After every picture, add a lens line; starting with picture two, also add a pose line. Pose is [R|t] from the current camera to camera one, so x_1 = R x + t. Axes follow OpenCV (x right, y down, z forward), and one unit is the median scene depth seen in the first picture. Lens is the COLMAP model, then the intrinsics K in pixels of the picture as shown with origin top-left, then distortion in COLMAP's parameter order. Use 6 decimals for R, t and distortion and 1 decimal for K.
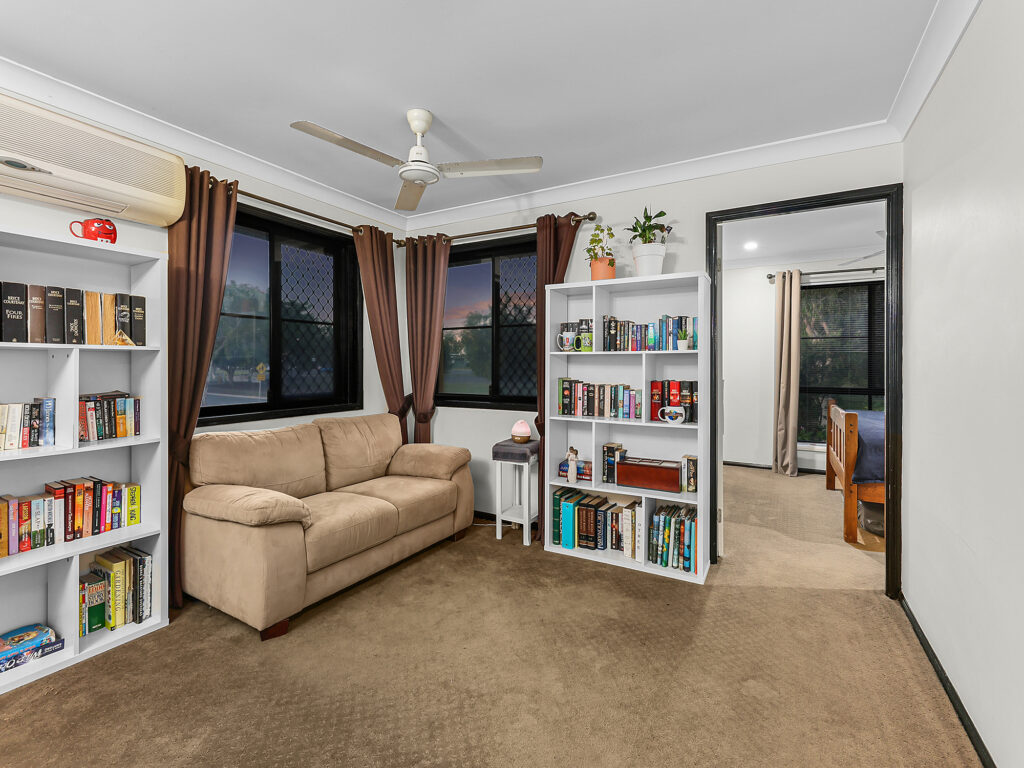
lens RADIAL K [[479.1, 0, 514.3], [0, 479.1, 349.0], [0, 0, 1]] dist [0.008424, 0.000260]
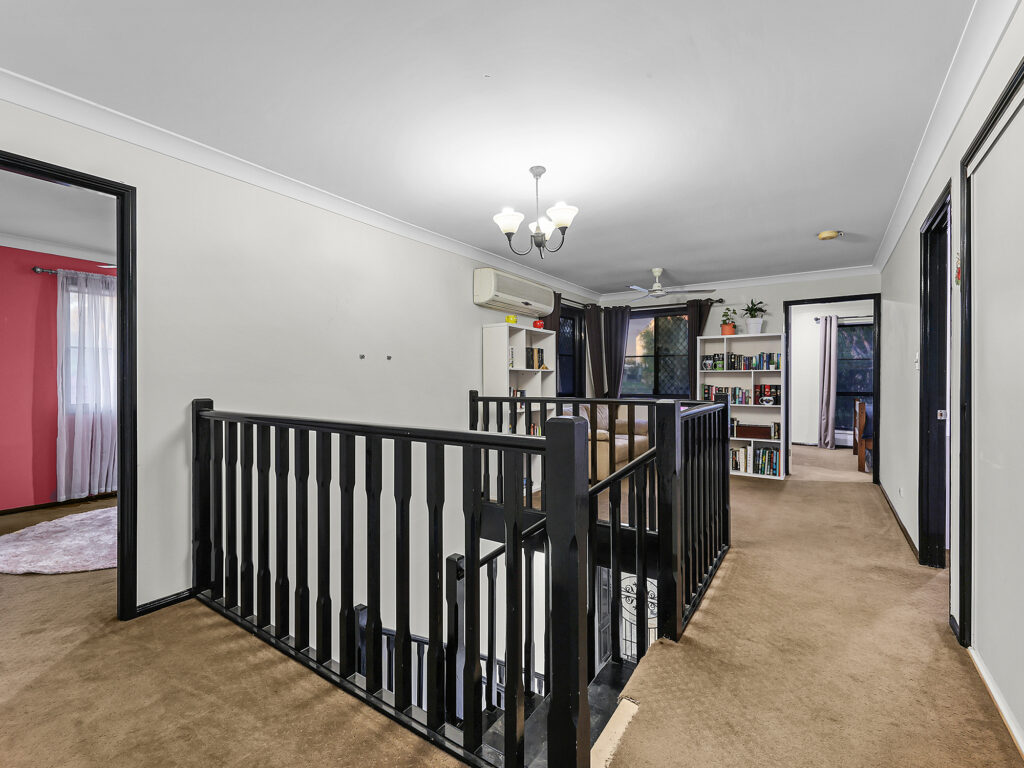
lens RADIAL K [[470.2, 0, 511.8], [0, 470.2, 366.9], [0, 0, 1]] dist [0.003623, -0.000476]
pose [[0.996456, -0.003915, -0.084024, -0.557263], [0.004526, 0.999965, 0.007080, -0.027331], [0.083994, -0.007435, 0.996439, -1.041673]]
